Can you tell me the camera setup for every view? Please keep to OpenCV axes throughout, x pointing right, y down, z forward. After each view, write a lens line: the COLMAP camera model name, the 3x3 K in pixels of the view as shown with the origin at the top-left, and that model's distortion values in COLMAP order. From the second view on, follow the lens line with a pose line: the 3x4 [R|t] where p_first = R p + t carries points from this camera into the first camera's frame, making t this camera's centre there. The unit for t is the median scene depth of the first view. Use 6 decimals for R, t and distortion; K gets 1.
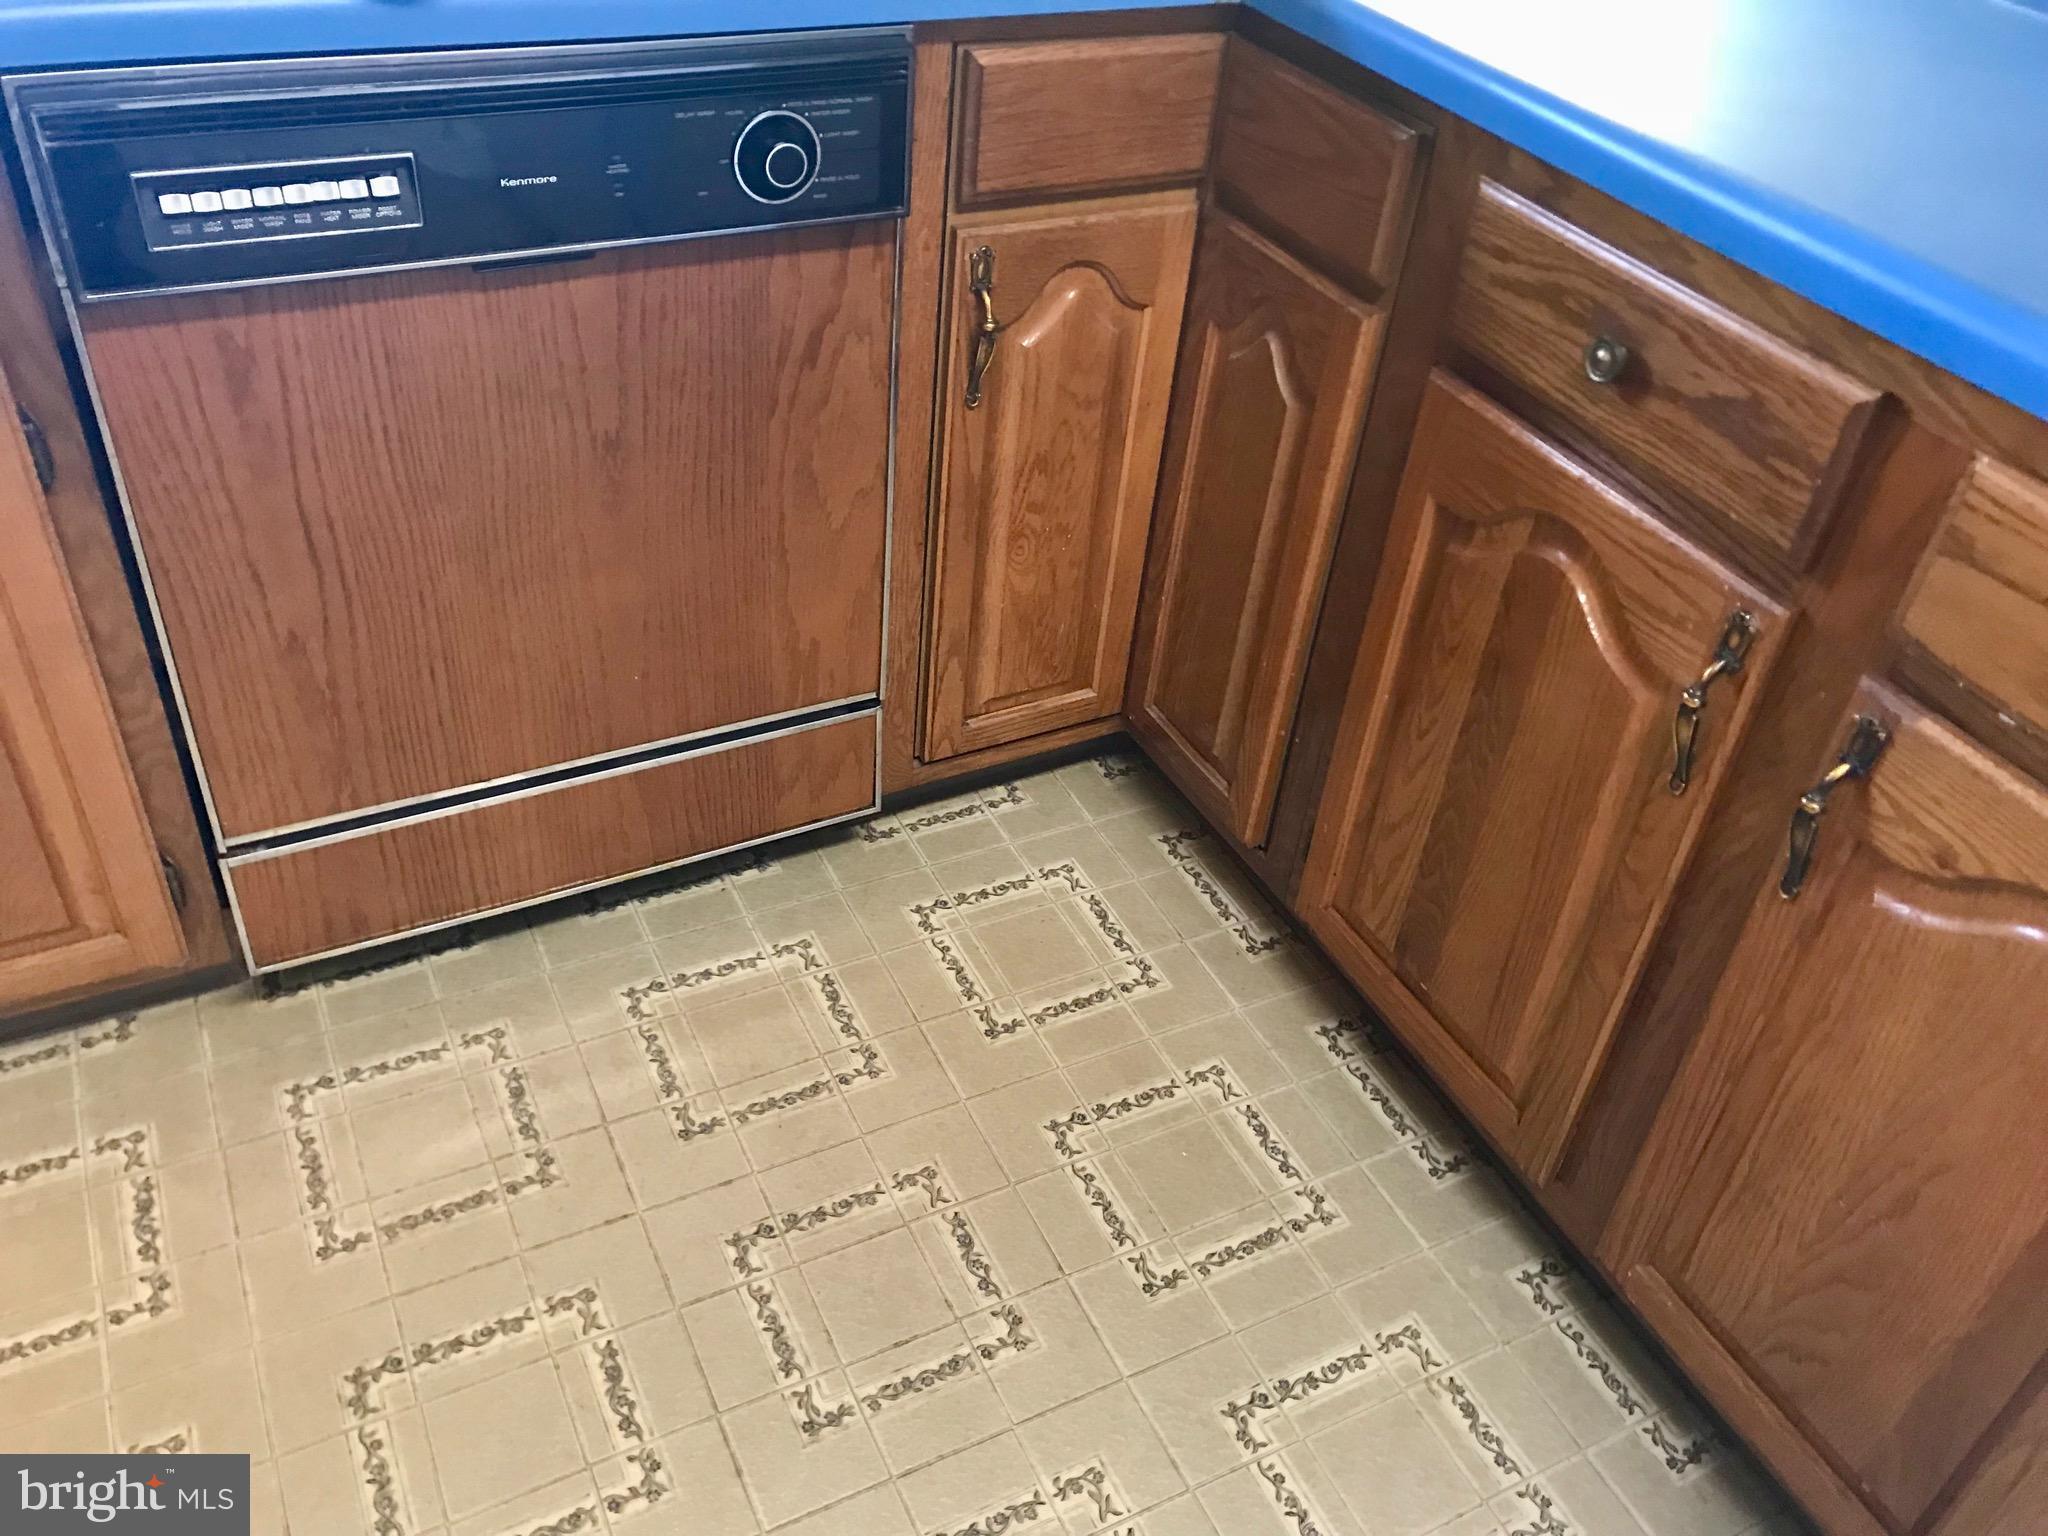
lens RADIAL K [[1708.0, 0, 1037.9], [0, 1708.0, 769.9], [0, 0, 1]] dist [0.060063, -0.002692]
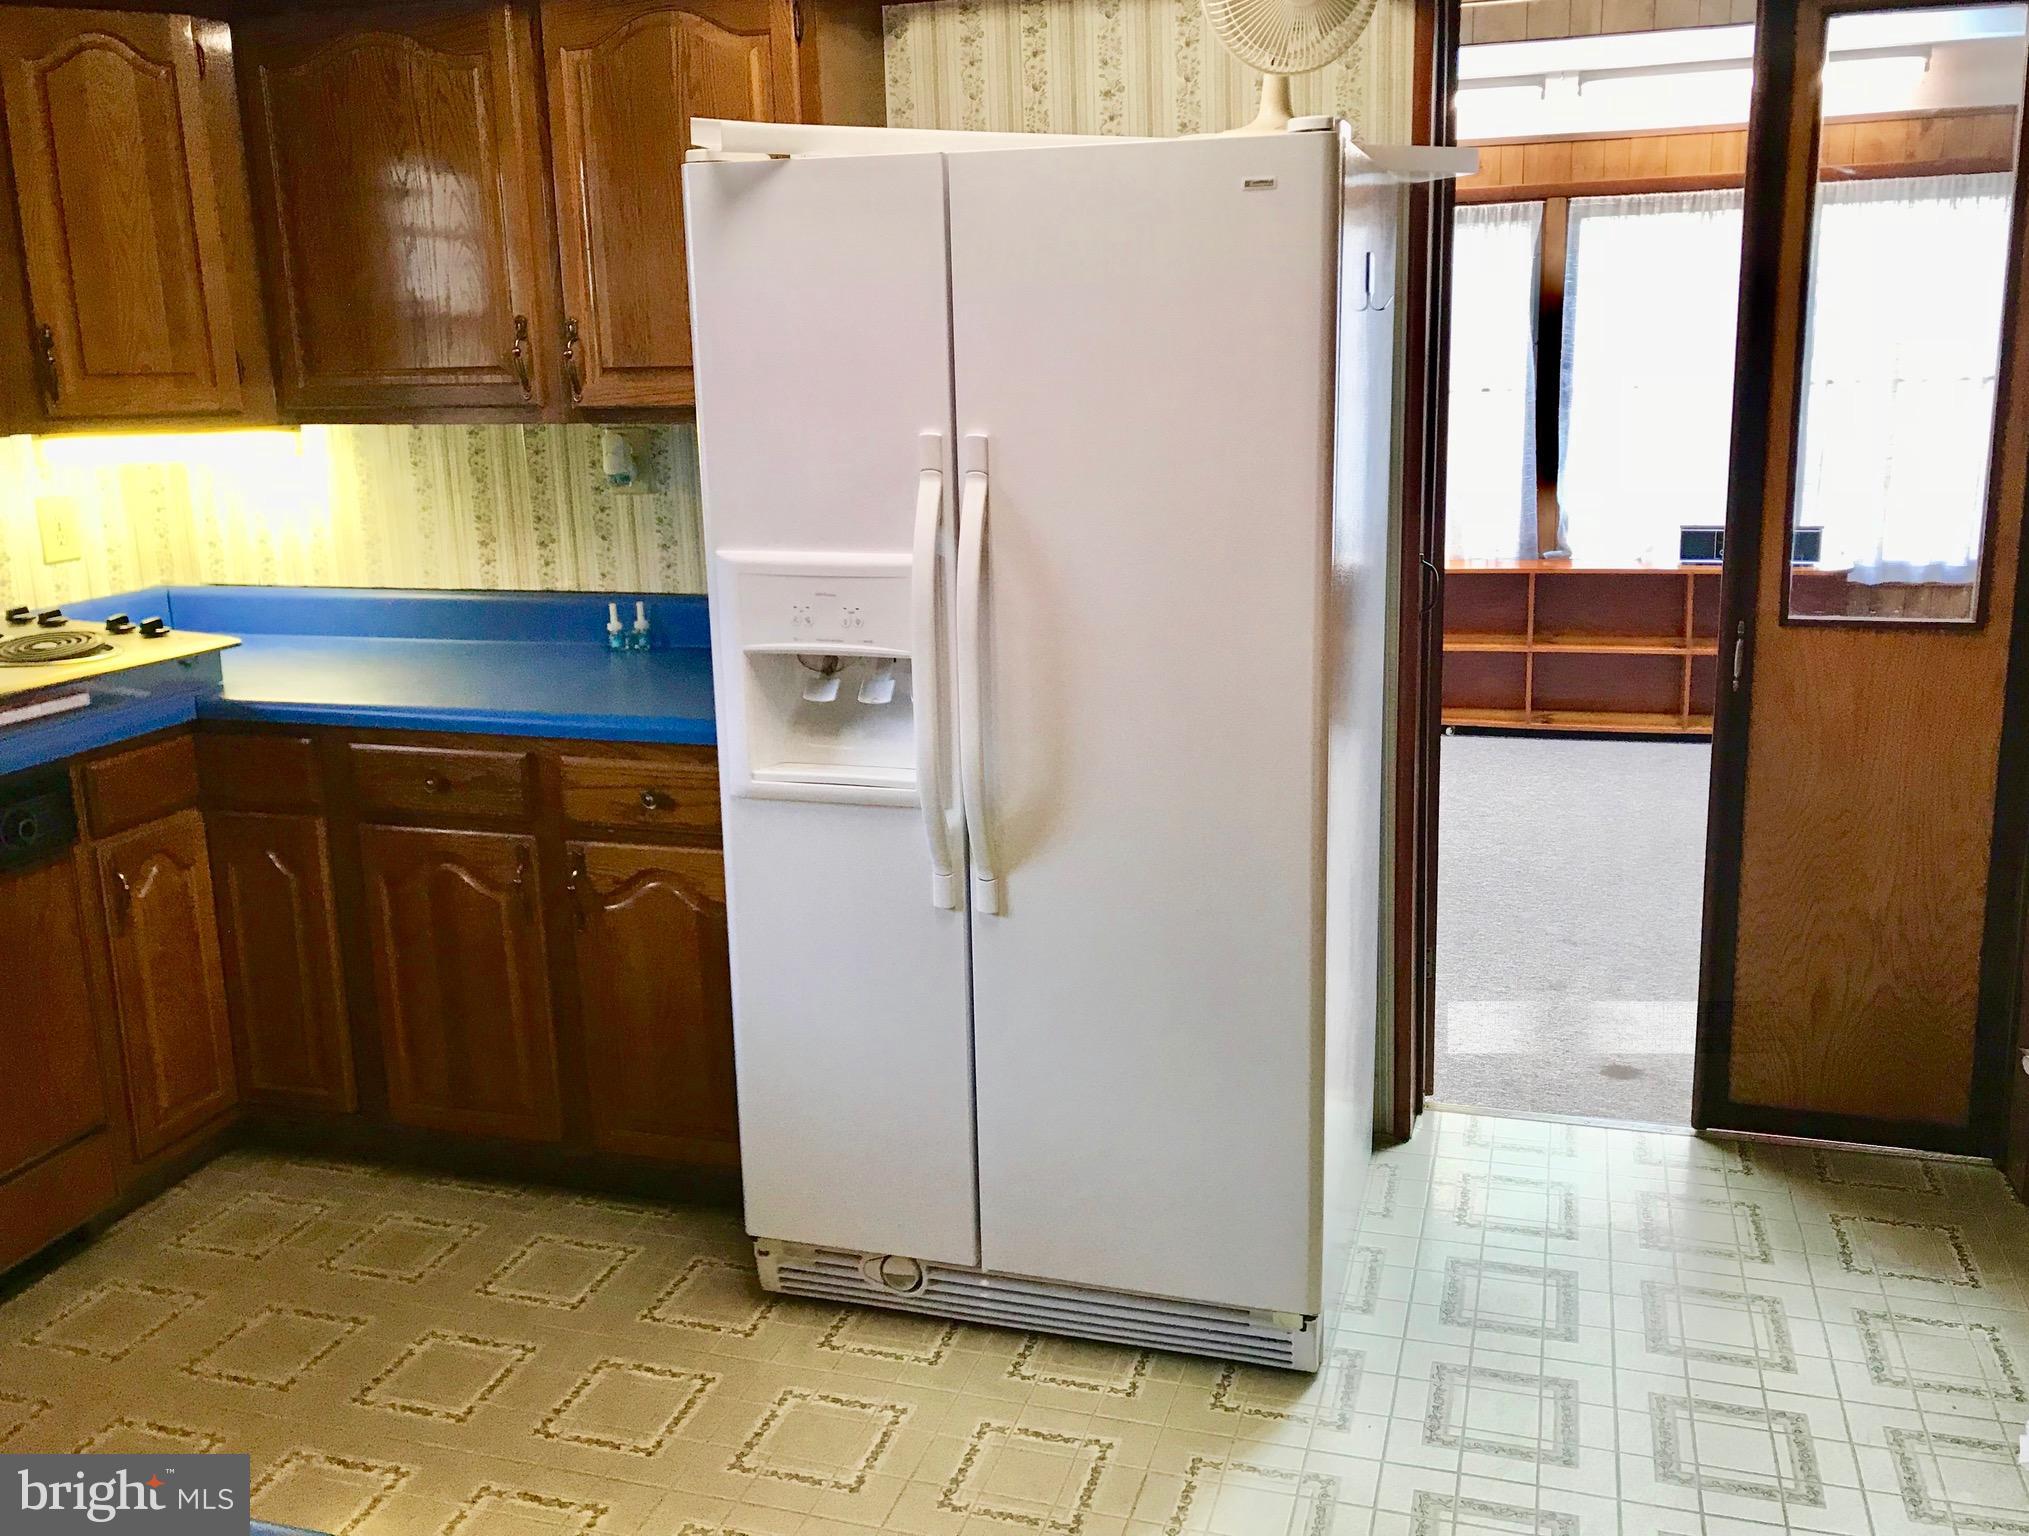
lens RADIAL K [[1755.1, 0, 1014.6], [0, 1755.1, 757.3], [0, 0, 1]] dist [-0.003241, -0.003096]
pose [[0.704229, -0.257884, 0.661481, -0.710714], [0.503733, 0.838055, -0.209564, 0.651853], [-0.500314, 0.480791, 0.720087, -1.226117]]
